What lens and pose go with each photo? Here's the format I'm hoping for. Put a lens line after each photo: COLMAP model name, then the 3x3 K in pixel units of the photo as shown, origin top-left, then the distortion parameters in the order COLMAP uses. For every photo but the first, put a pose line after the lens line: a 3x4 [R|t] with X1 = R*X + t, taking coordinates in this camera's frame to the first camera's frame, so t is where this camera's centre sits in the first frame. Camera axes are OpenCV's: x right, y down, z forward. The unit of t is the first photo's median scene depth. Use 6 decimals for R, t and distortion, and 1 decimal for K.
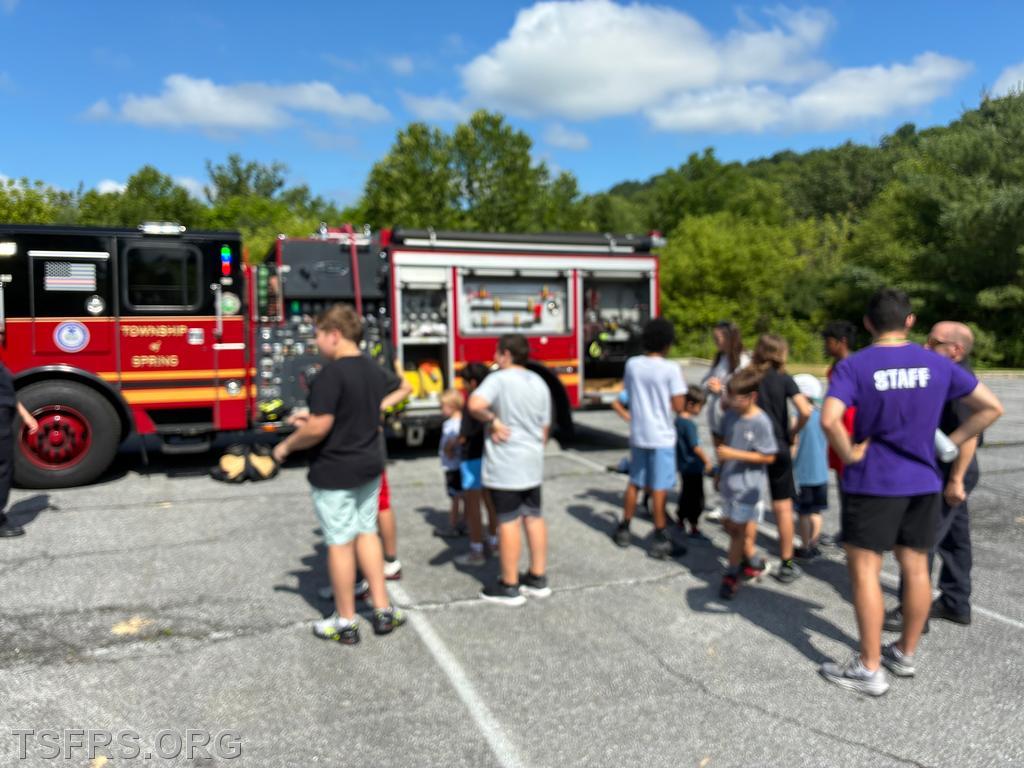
lens RADIAL K [[780.9, 0, 497.8], [0, 780.9, 363.7], [0, 0, 1]] dist [0.035095, -0.011555]
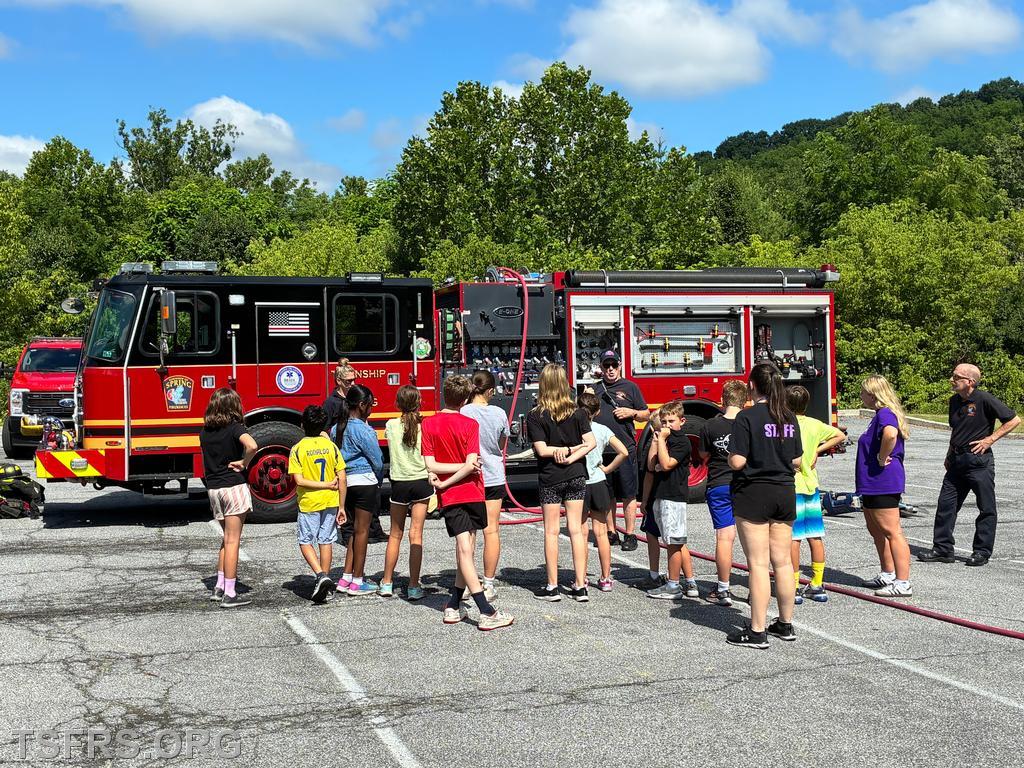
lens RADIAL K [[1265.9, 0, 505.0], [0, 1265.9, 379.1], [0, 0, 1]] dist [0.000443, 0.000000]
pose [[0.999566, -0.008033, -0.028355, -0.153671], [0.006965, 0.999270, -0.037566, 0.024085], [0.028636, 0.037352, 0.998892, -0.555751]]
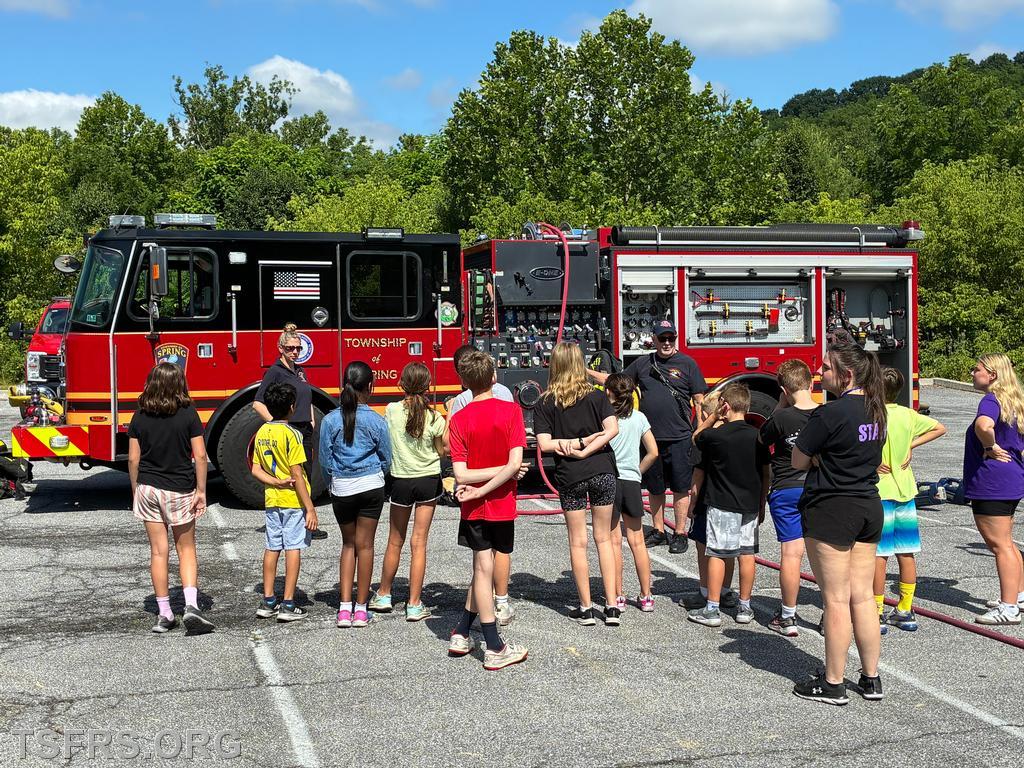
lens RADIAL K [[1265.9, 0, 509.7], [0, 1265.9, 385.4], [0, 0, 1]] dist [0.000443, 0.000000]
pose [[0.997363, 0.001864, -0.072556, -0.134551], [-0.001994, 0.999997, -0.001723, 0.009029], [0.072552, 0.001863, 0.997363, -0.393988]]
